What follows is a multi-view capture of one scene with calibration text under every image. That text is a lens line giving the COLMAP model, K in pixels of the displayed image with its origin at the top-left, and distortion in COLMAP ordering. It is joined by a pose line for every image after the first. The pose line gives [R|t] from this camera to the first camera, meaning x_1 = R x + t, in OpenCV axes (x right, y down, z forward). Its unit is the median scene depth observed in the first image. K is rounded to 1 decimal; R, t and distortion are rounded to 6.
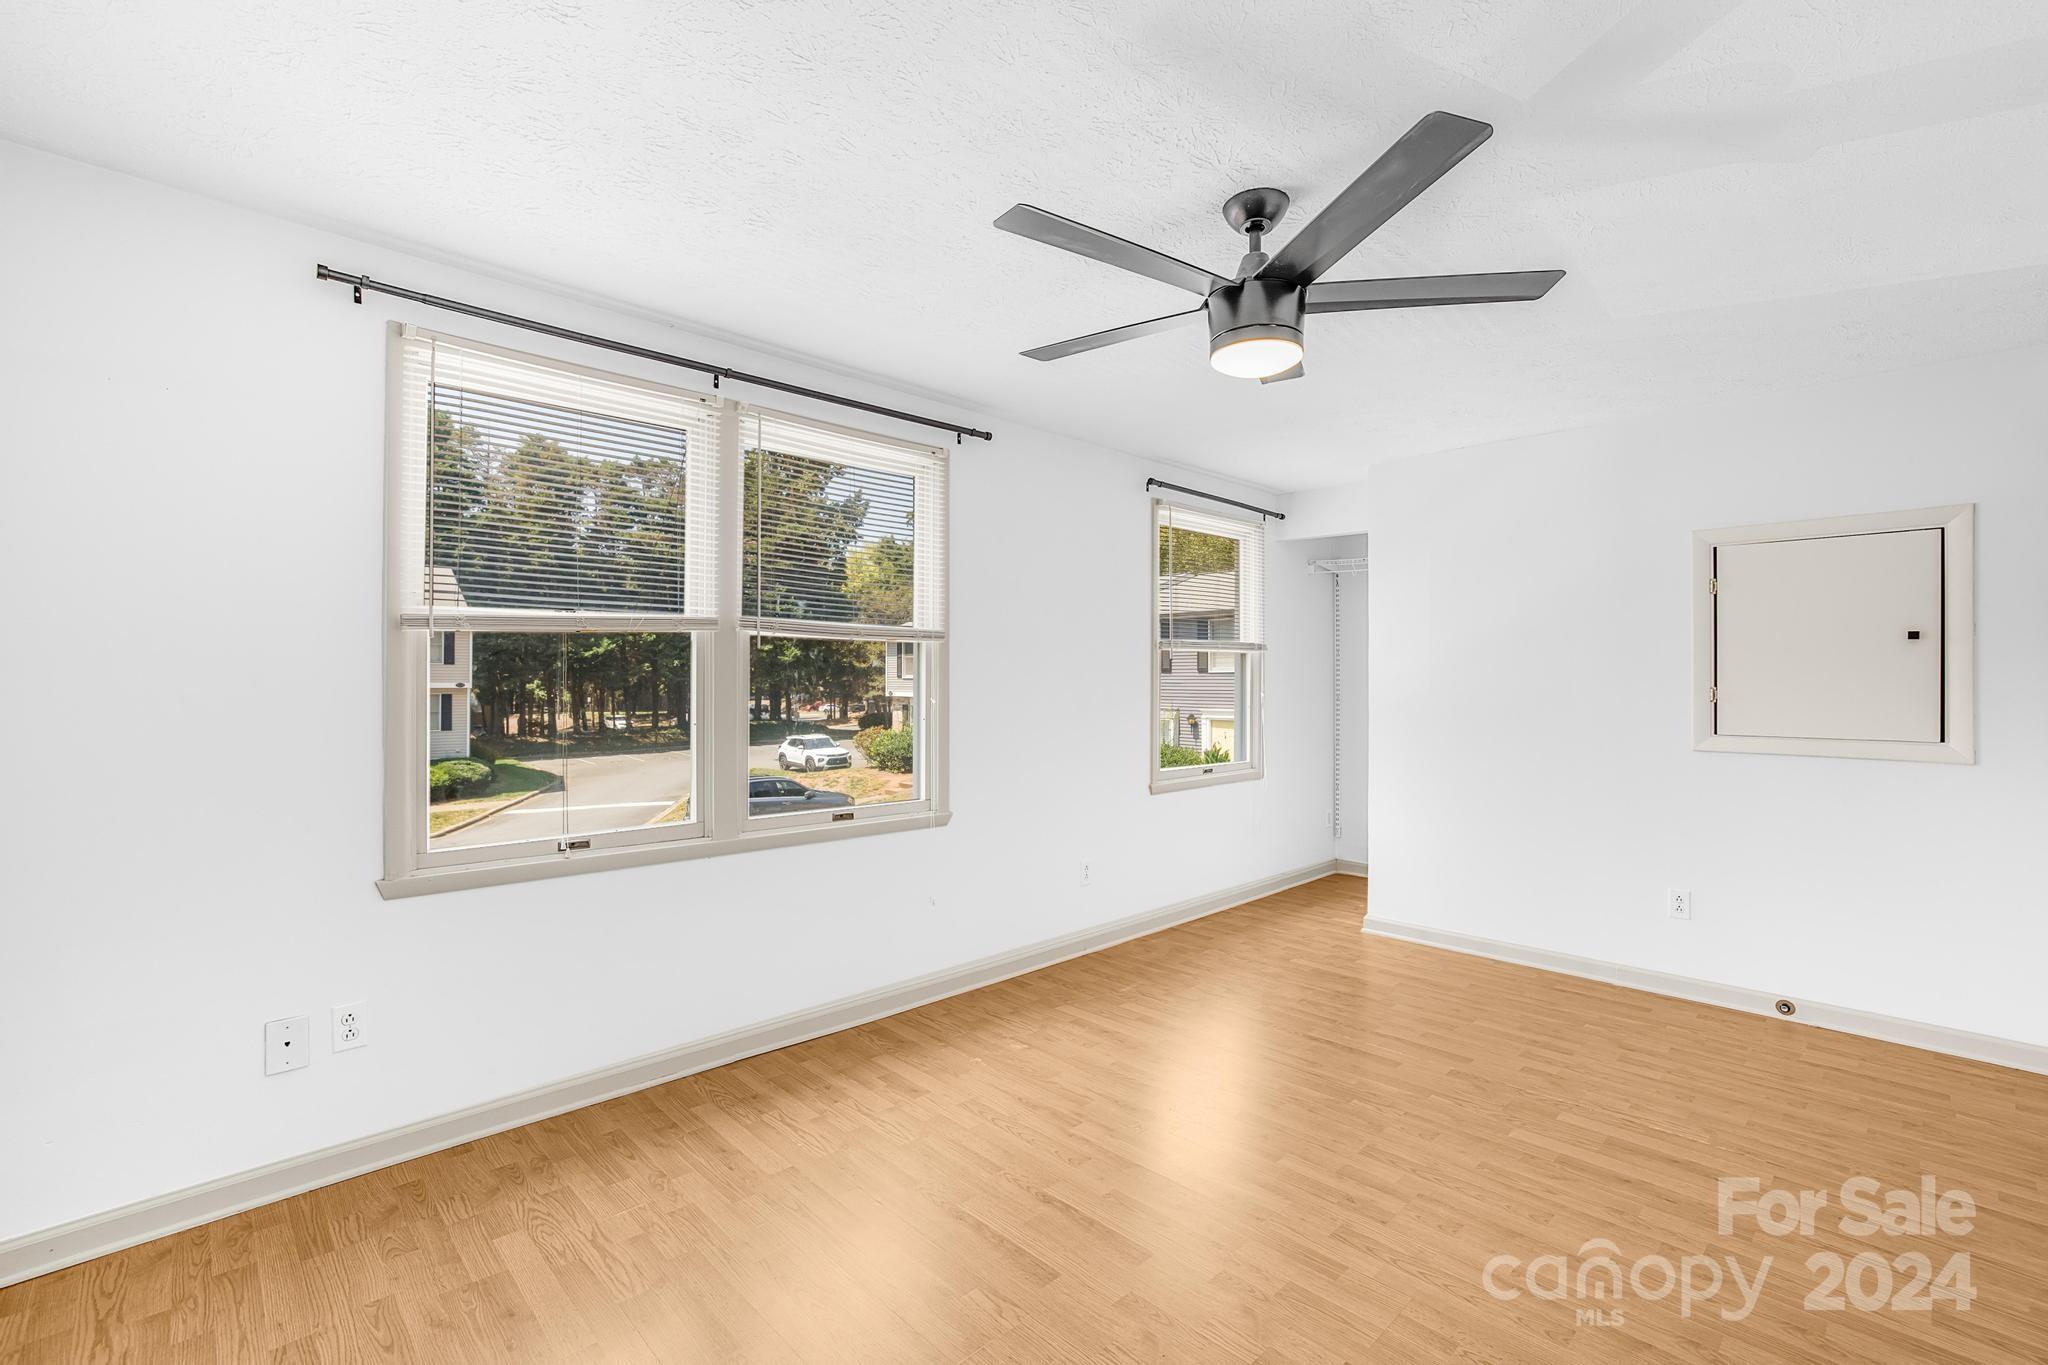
lens RADIAL K [[900.2, 0, 1014.5], [0, 900.2, 657.7], [0, 0, 1]] dist [-0.035401, 0.012763]
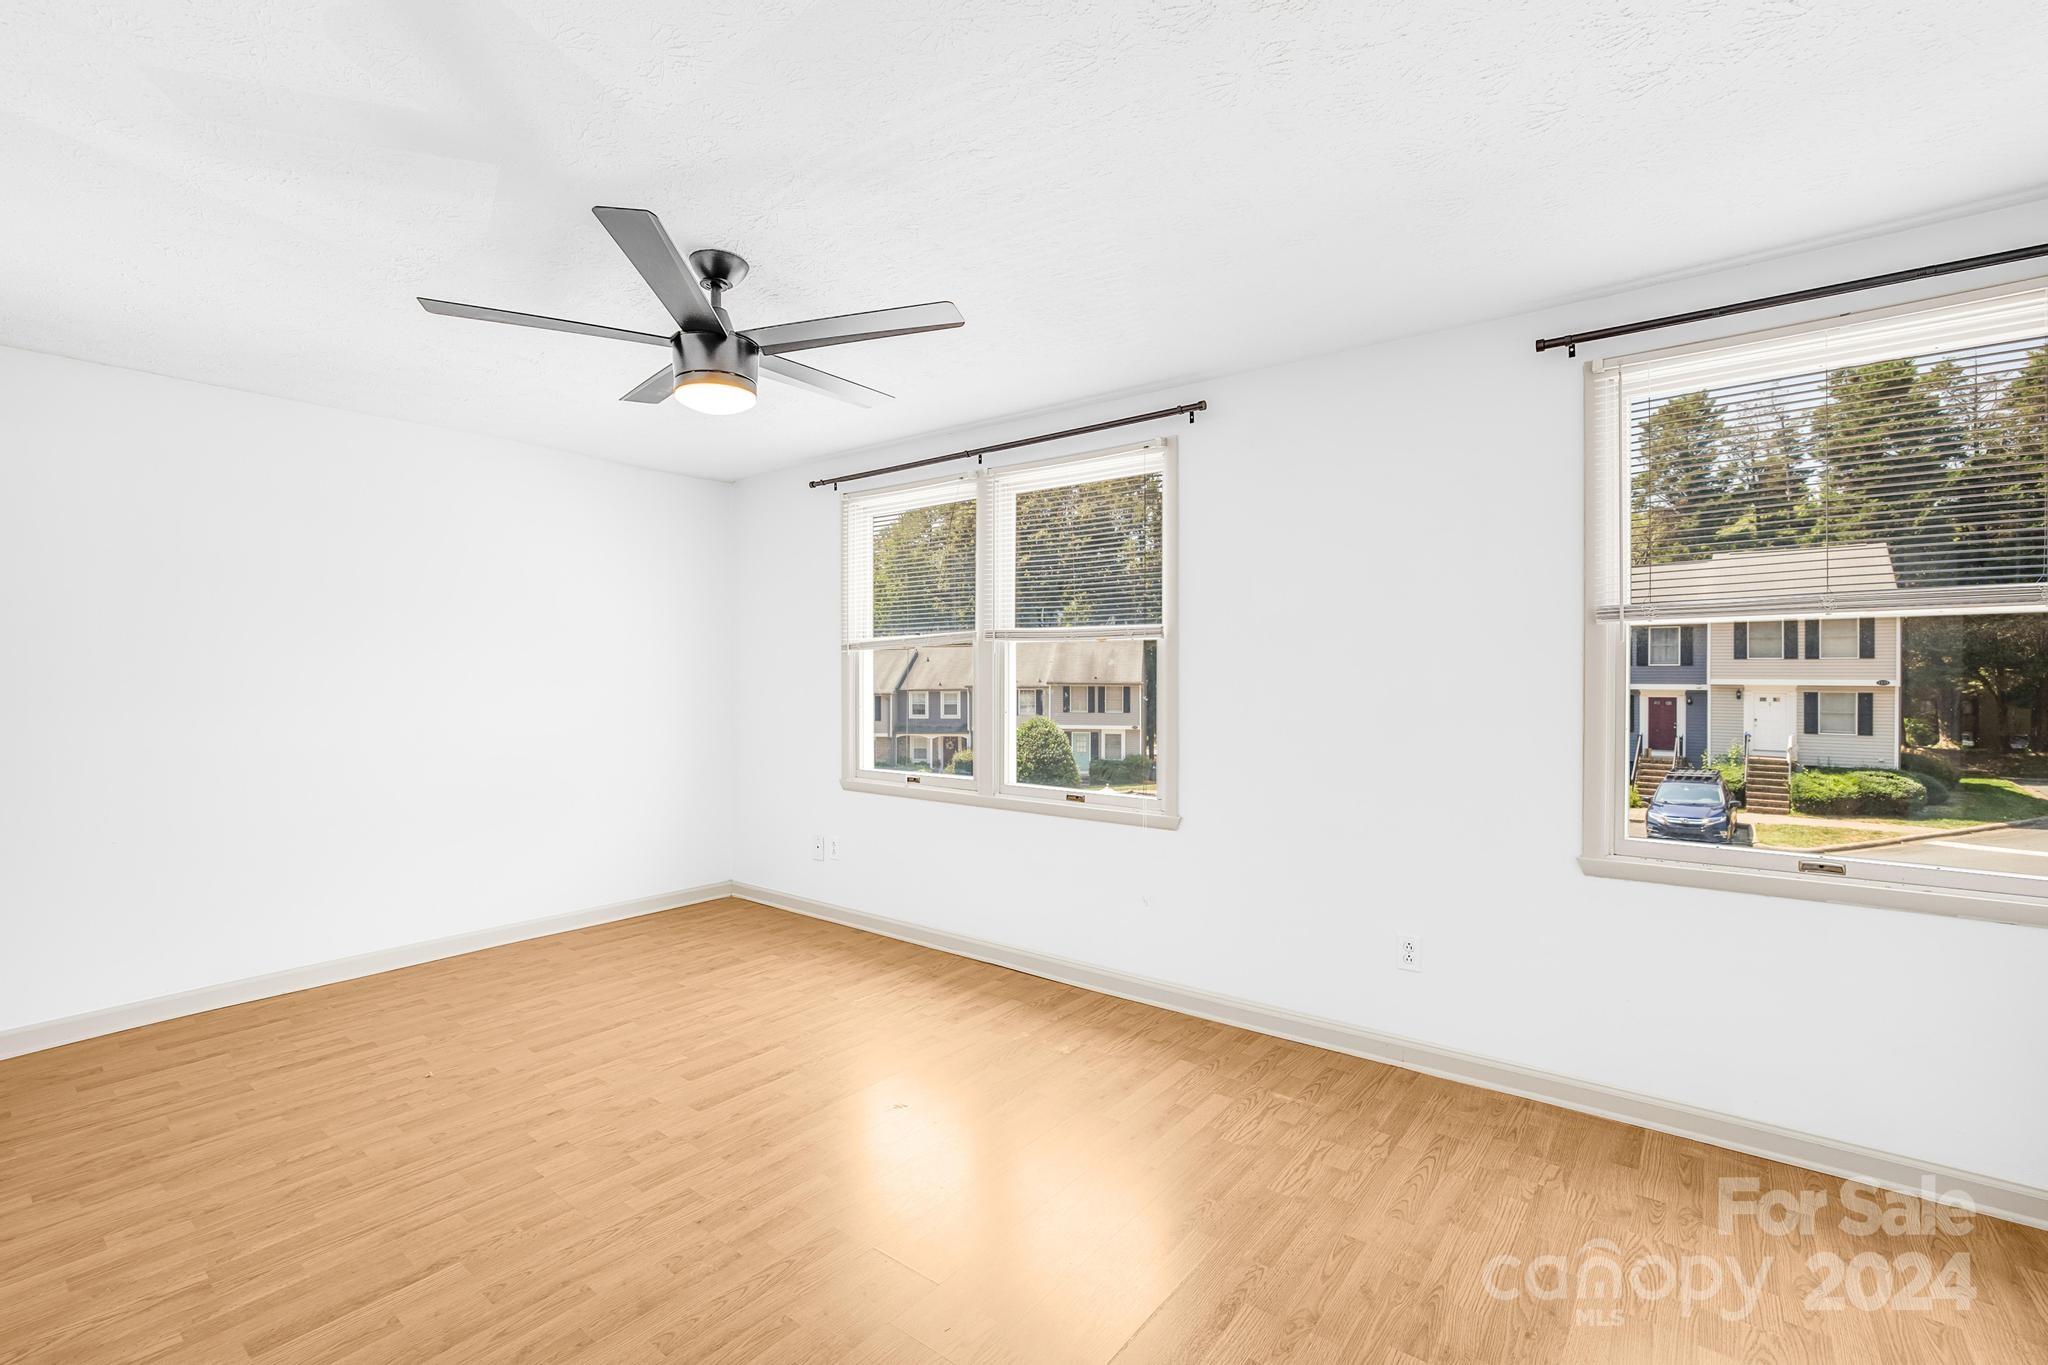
lens RADIAL K [[900.2, 0, 1014.5], [0, 900.2, 657.7], [0, 0, 1]] dist [-0.035401, 0.012763]
pose [[0.142962, -0.020960, -0.989506, 0.886096], [0.024614, 0.999542, -0.017616, 0.017169], [0.989422, -0.021837, 0.143412, 0.733418]]
